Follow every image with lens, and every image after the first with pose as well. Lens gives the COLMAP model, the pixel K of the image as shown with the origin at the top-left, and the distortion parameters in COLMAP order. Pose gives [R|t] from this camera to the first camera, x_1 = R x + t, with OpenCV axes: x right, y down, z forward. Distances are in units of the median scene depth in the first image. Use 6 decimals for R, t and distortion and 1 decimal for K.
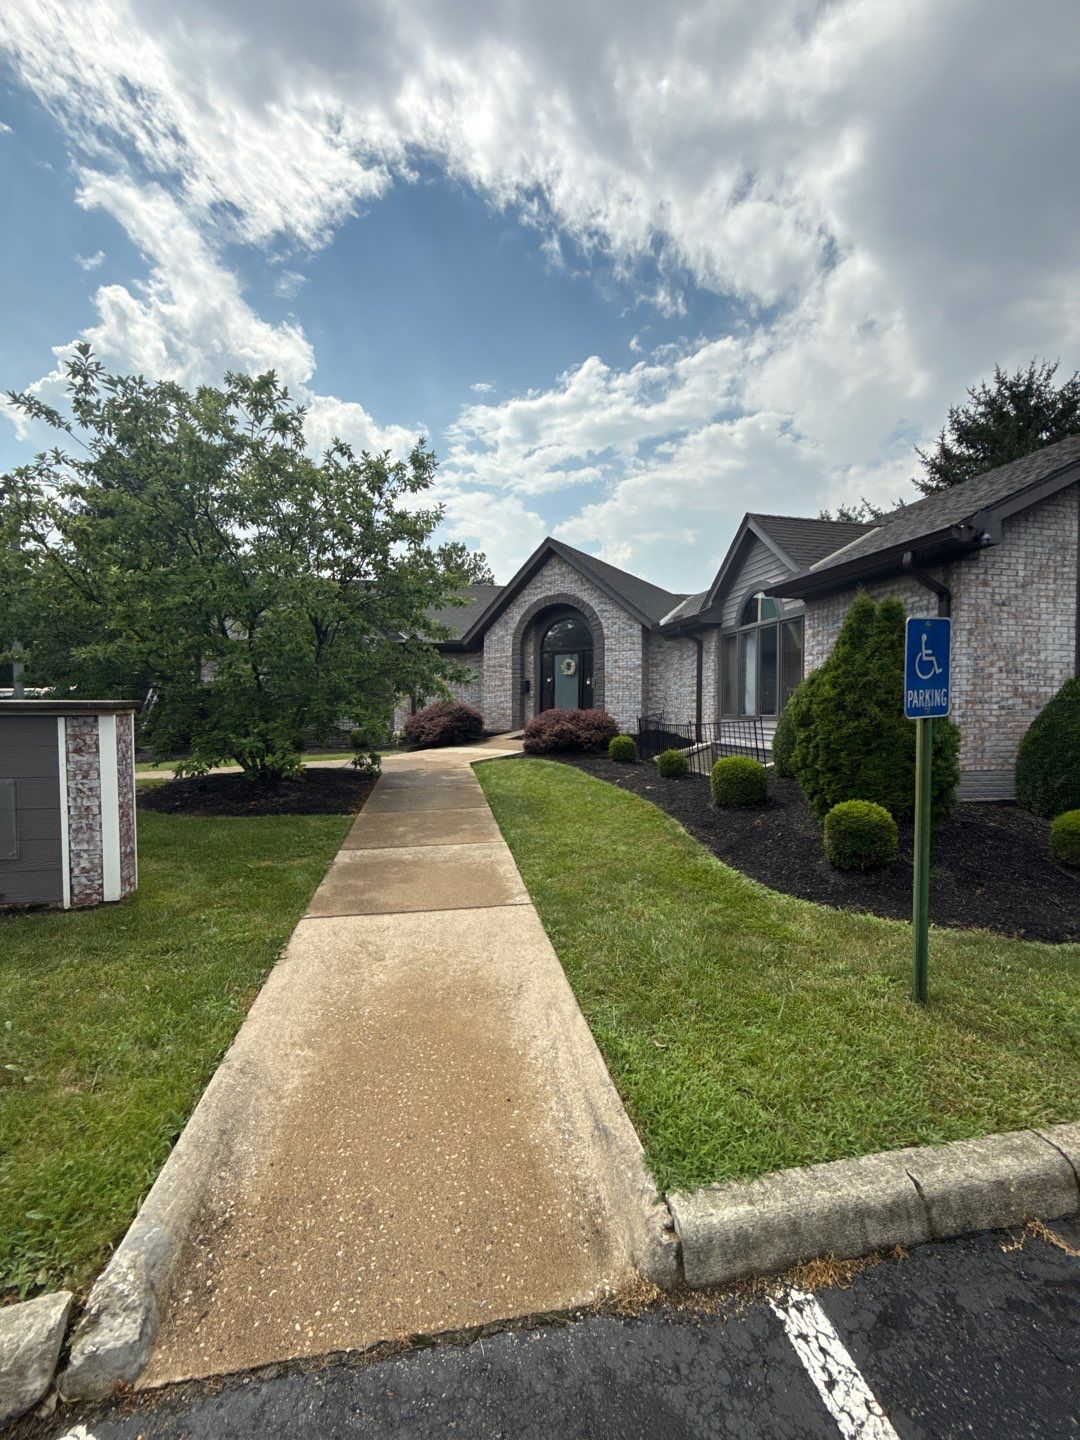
lens RADIAL K [[1071.1, 0, 540.1], [0, 1071.1, 722.6], [0, 0, 1]] dist [0.083727, 0.001309]
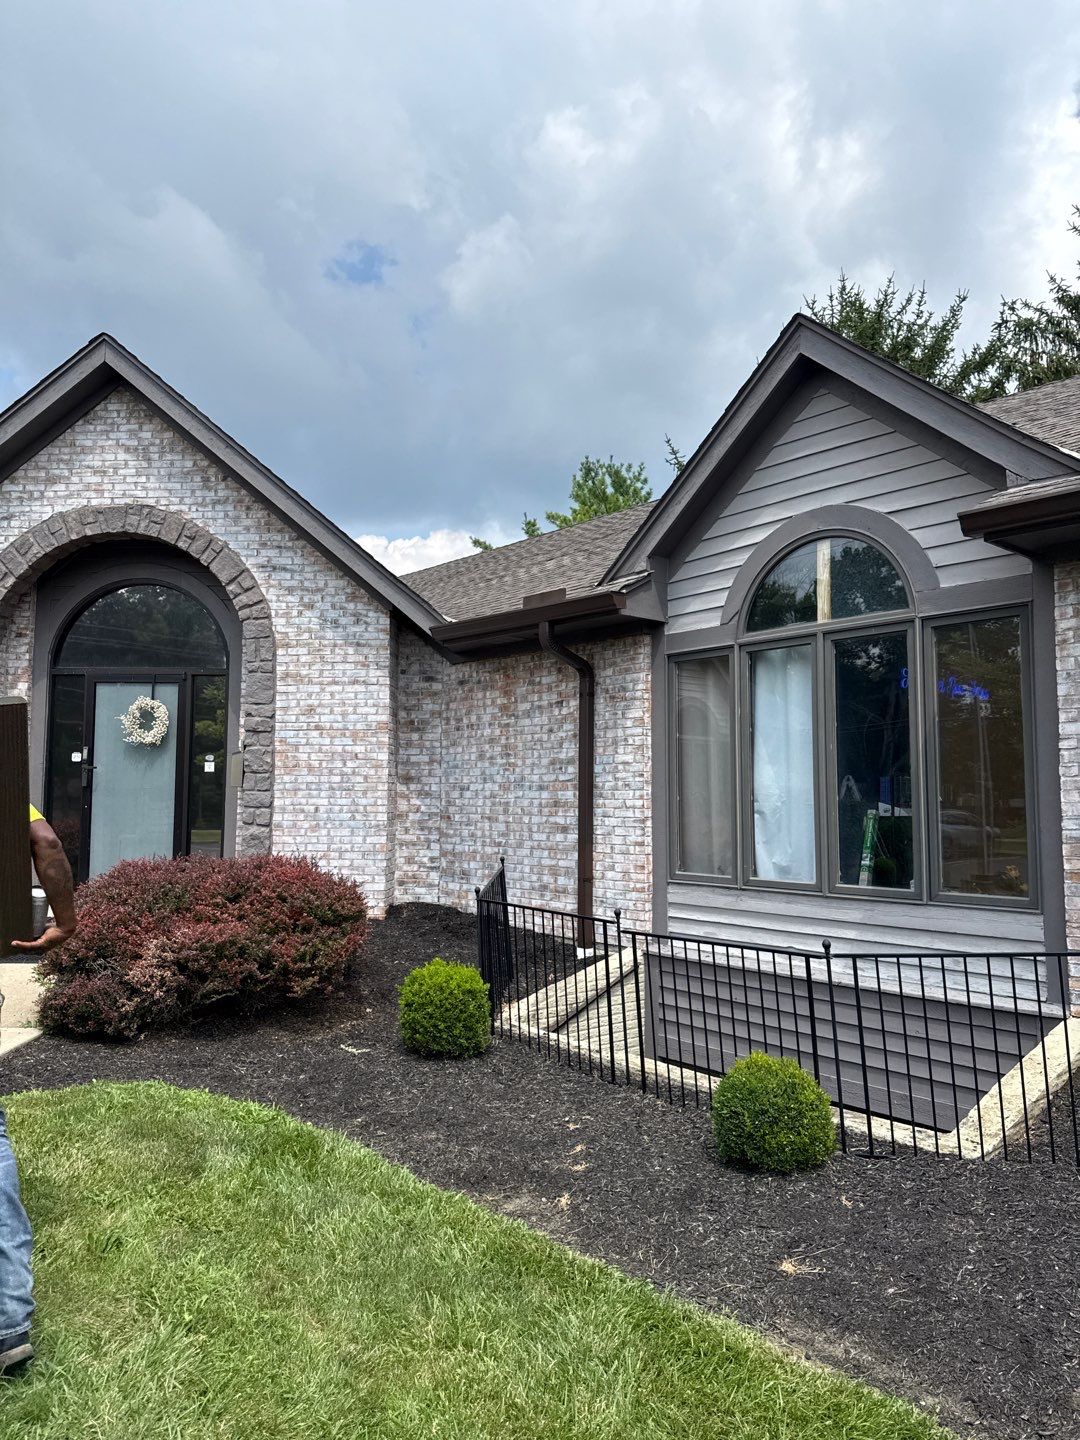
lens RADIAL K [[1071.1, 0, 539.4], [0, 1071.1, 715.5], [0, 0, 1]] dist [0.083727, 0.001309]
pose [[0.839078, 0.048355, 0.541858, -0.061283], [-0.012021, 0.997447, -0.070397, -0.032666], [-0.543878, 0.052555, 0.837517, 0.686052]]
